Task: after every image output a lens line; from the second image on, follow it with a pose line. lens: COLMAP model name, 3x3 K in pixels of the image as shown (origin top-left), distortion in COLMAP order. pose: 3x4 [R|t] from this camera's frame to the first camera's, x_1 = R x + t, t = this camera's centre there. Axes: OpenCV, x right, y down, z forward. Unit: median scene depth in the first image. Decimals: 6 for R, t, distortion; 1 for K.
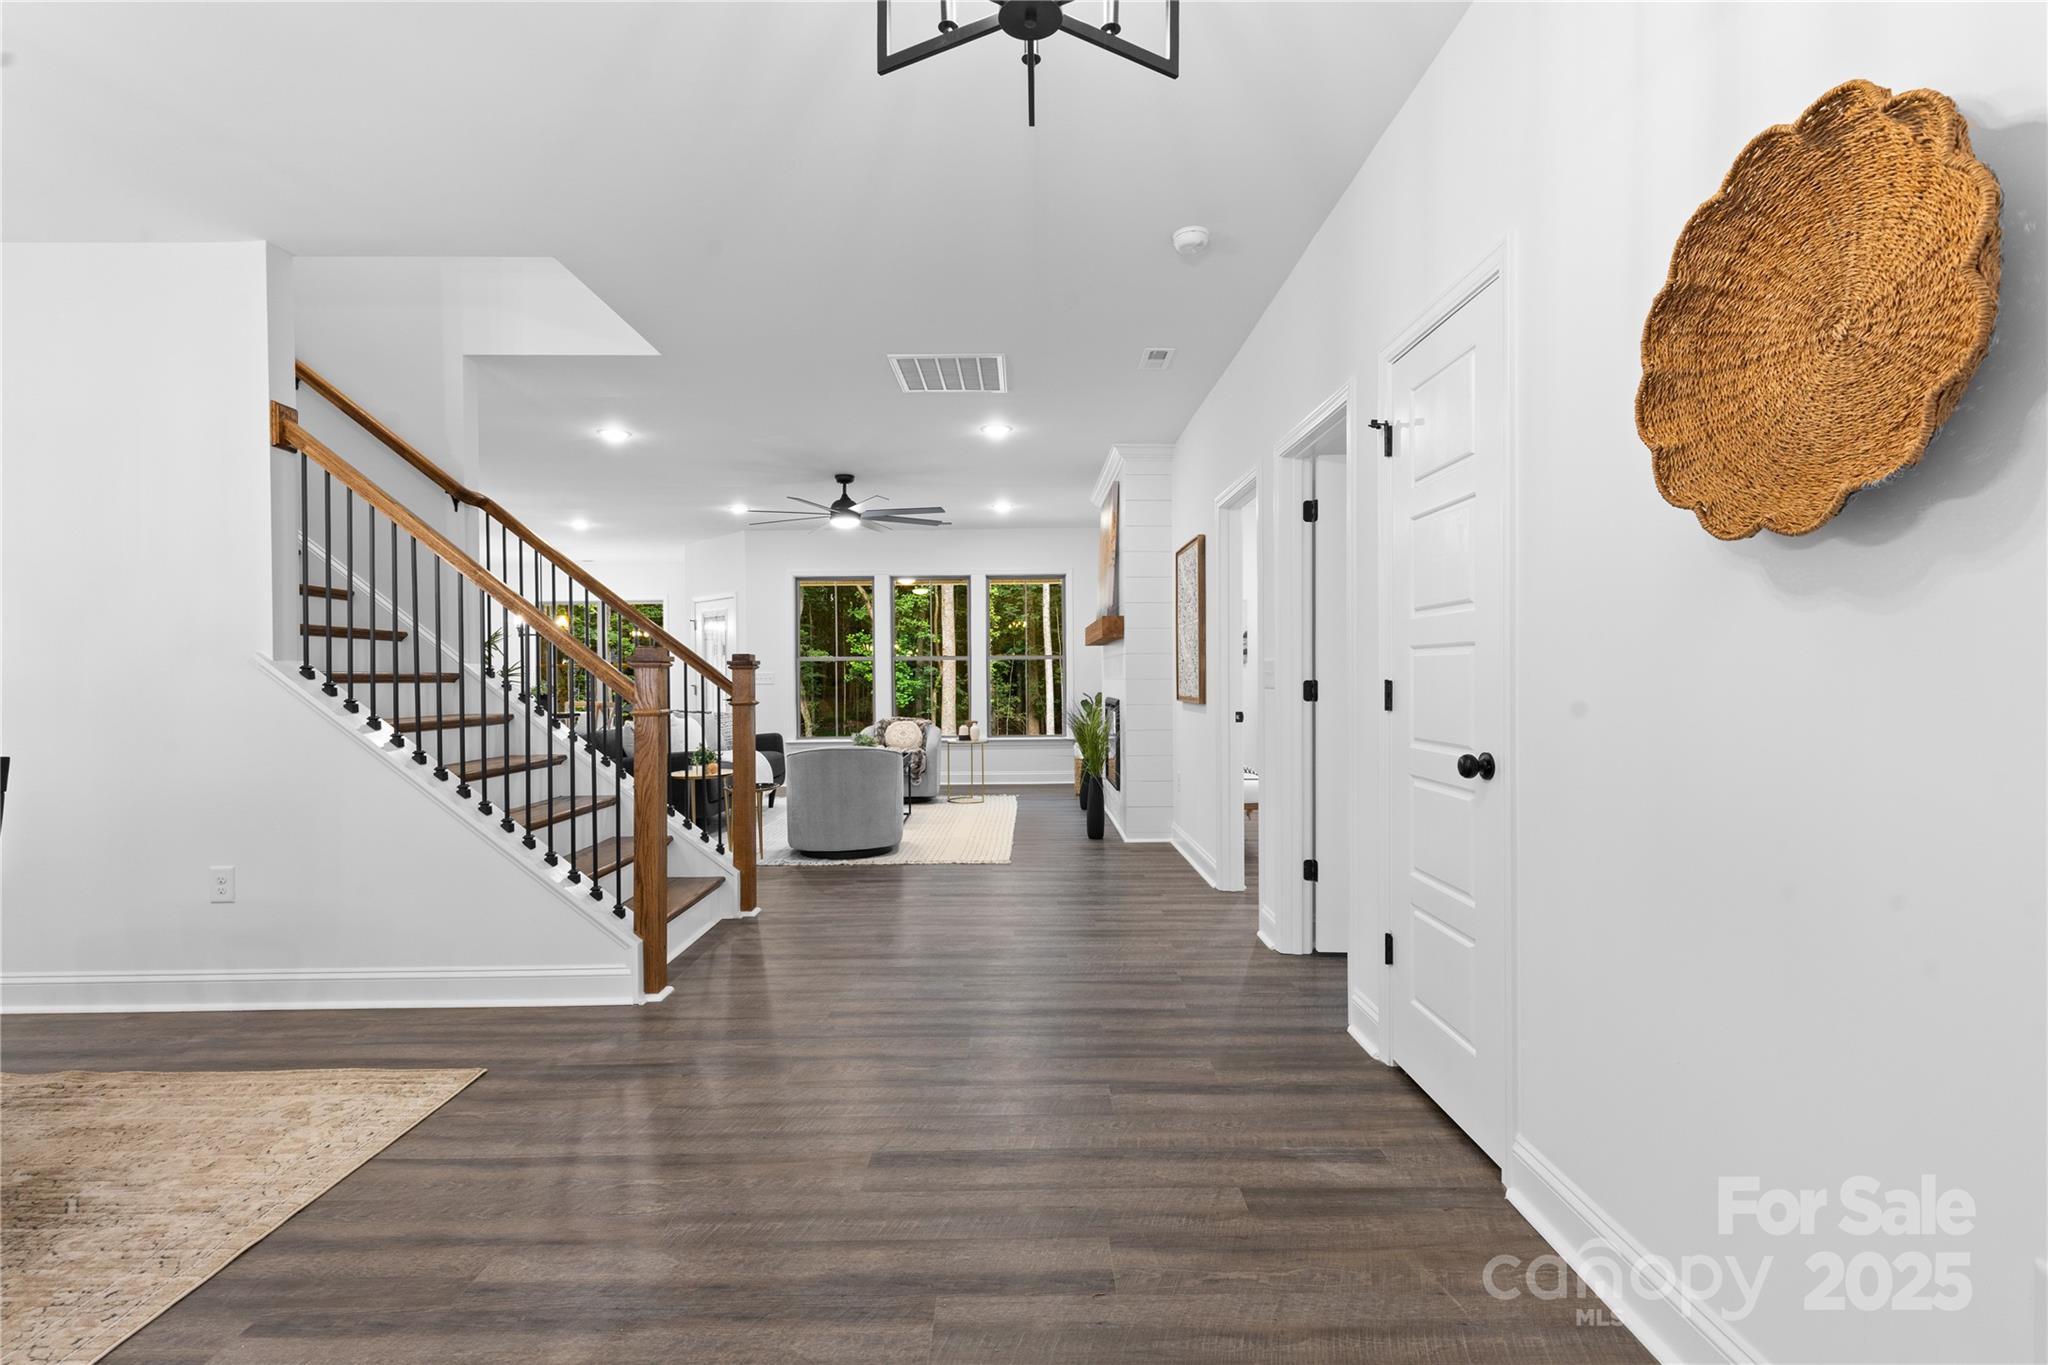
lens RADIAL K [[928.6, 0, 1024.0], [0, 928.6, 682.5], [0, 0, 1]] dist [0.000891, 0.000116]
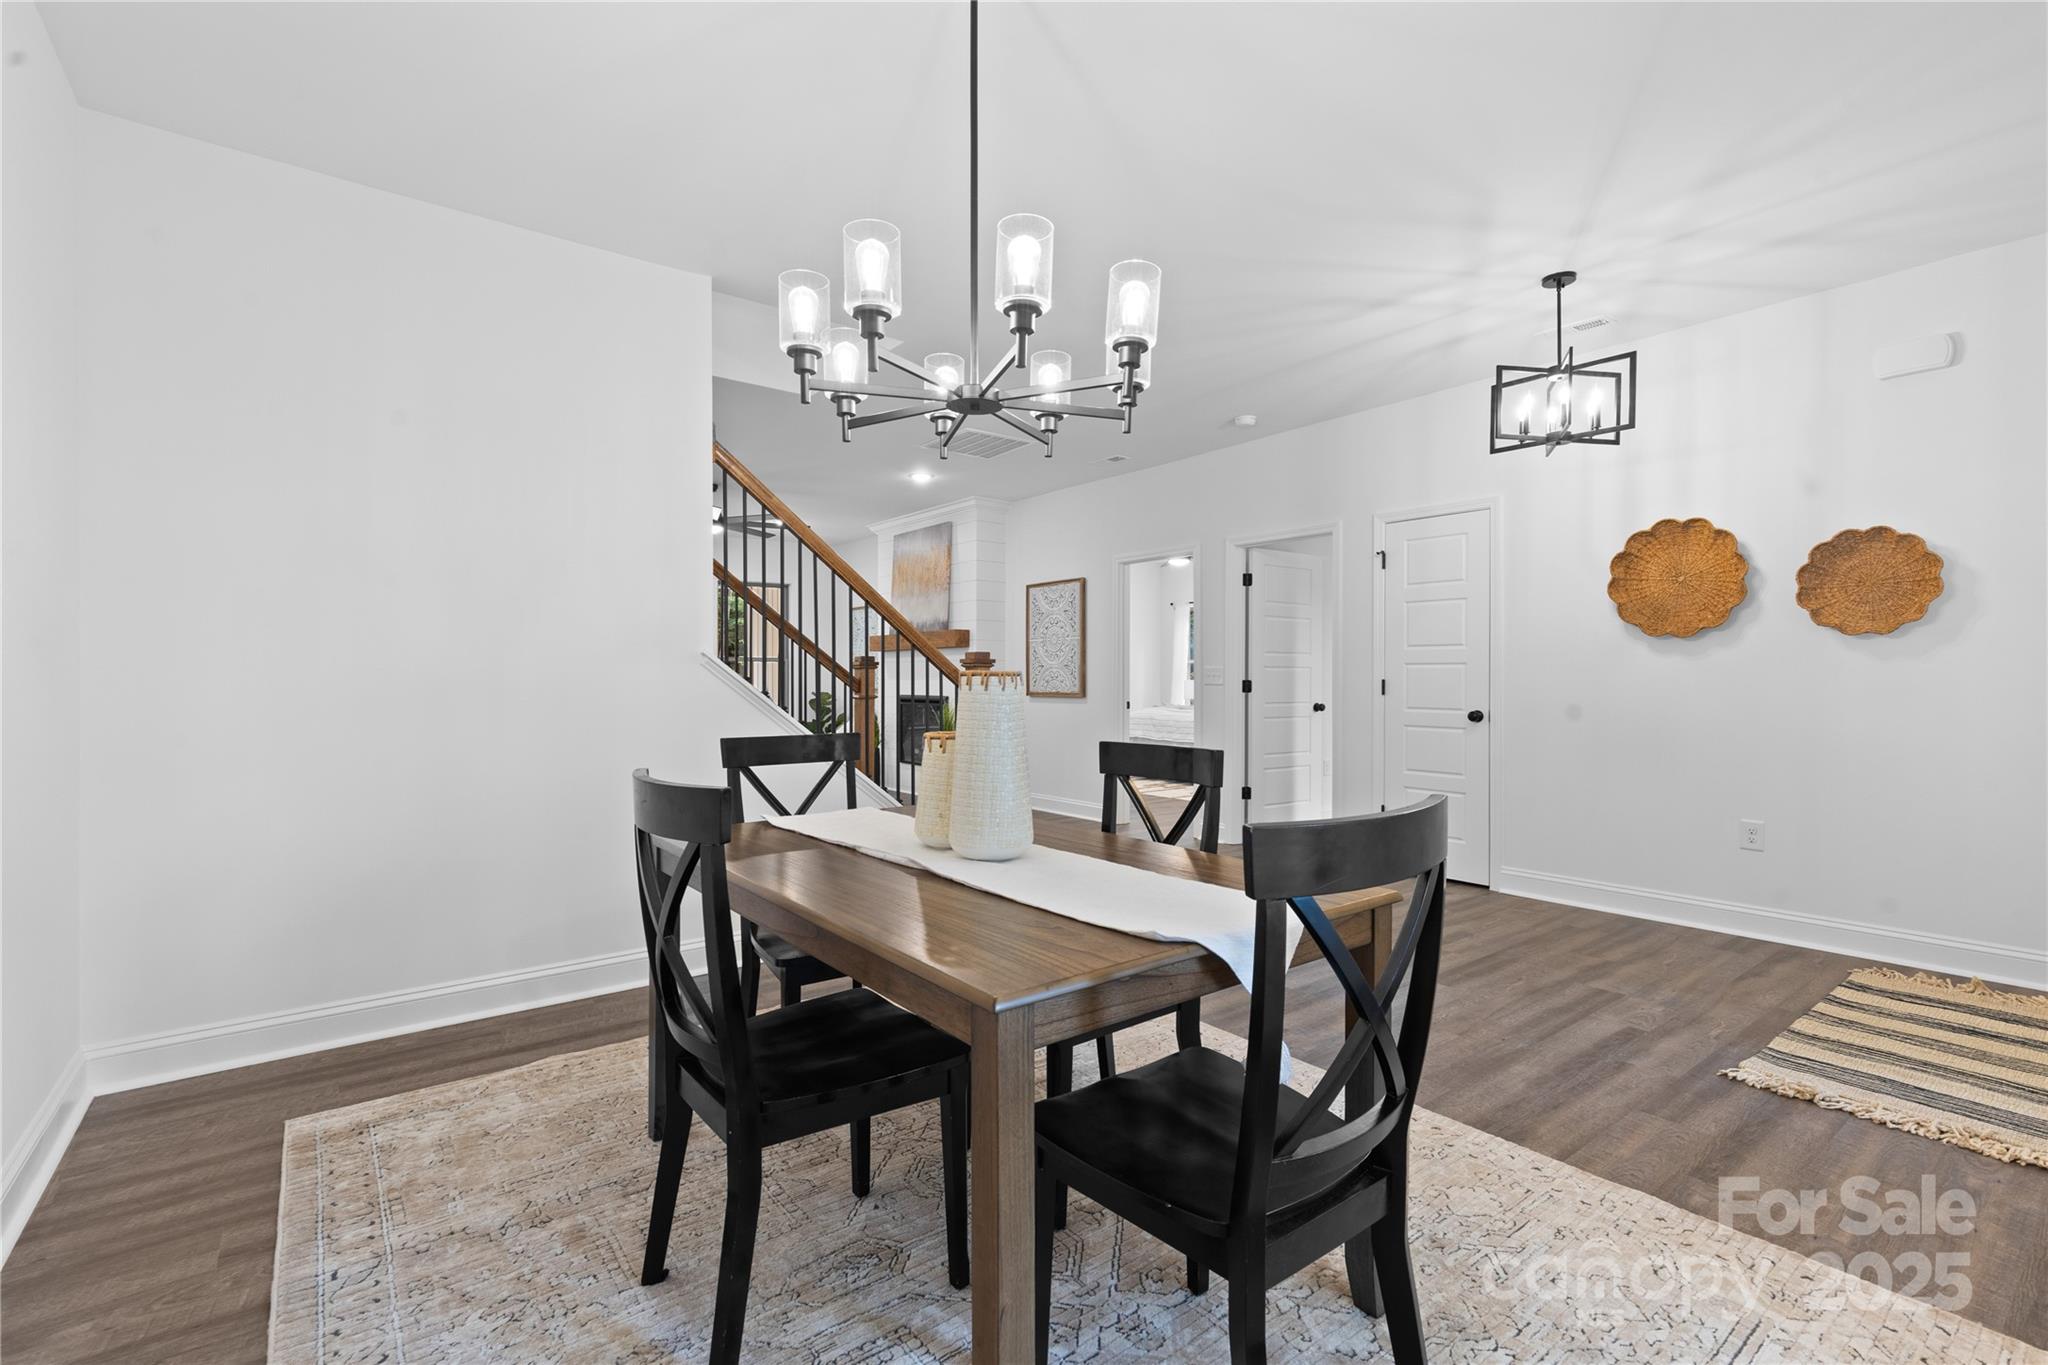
lens RADIAL K [[923.2, 0, 1020.7], [0, 923.2, 672.5], [0, 0, 1]] dist [0.005422, 0.000764]
pose [[0.794311, 0.012090, 0.607391, -1.789474], [-0.003237, 0.999872, -0.015669, 0.019302], [-0.607502, 0.010480, 0.794249, -0.140642]]
